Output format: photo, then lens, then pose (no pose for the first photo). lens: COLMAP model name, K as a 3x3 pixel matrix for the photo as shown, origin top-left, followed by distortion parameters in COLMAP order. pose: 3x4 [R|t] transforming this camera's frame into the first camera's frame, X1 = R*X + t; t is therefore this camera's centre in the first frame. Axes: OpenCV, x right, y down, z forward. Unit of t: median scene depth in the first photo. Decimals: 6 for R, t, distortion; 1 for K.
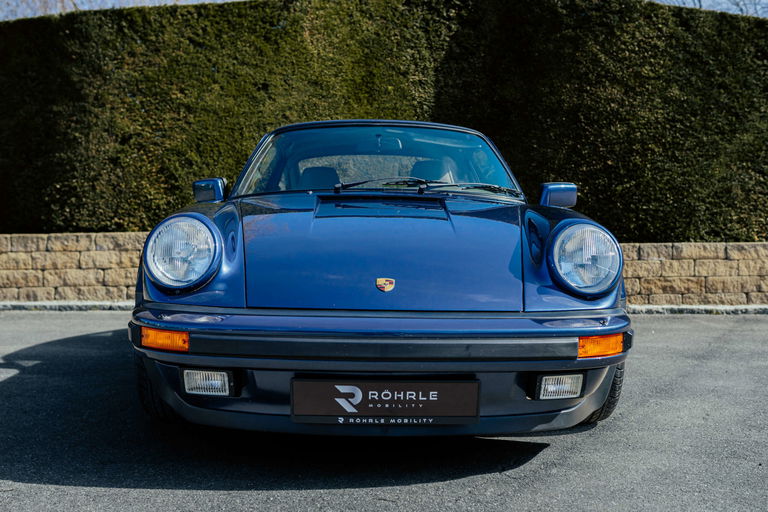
lens RADIAL K [[820.6, 0, 384.0], [0, 820.6, 256.0], [0, 0, 1]] dist [-0.056904, 0.072358]
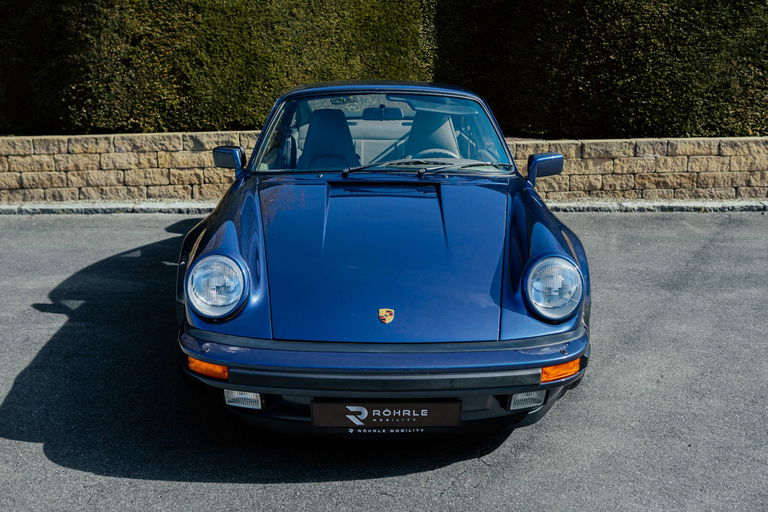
lens RADIAL K [[835.2, 0, 390.7], [0, 835.2, 235.9], [0, 0, 1]] dist [-0.059091, 0.078626]
pose [[0.999989, -0.002353, -0.004083, 0.004529], [0.003118, 0.979967, 0.199136, -0.109117], [0.003533, -0.199146, 0.979963, -0.062071]]
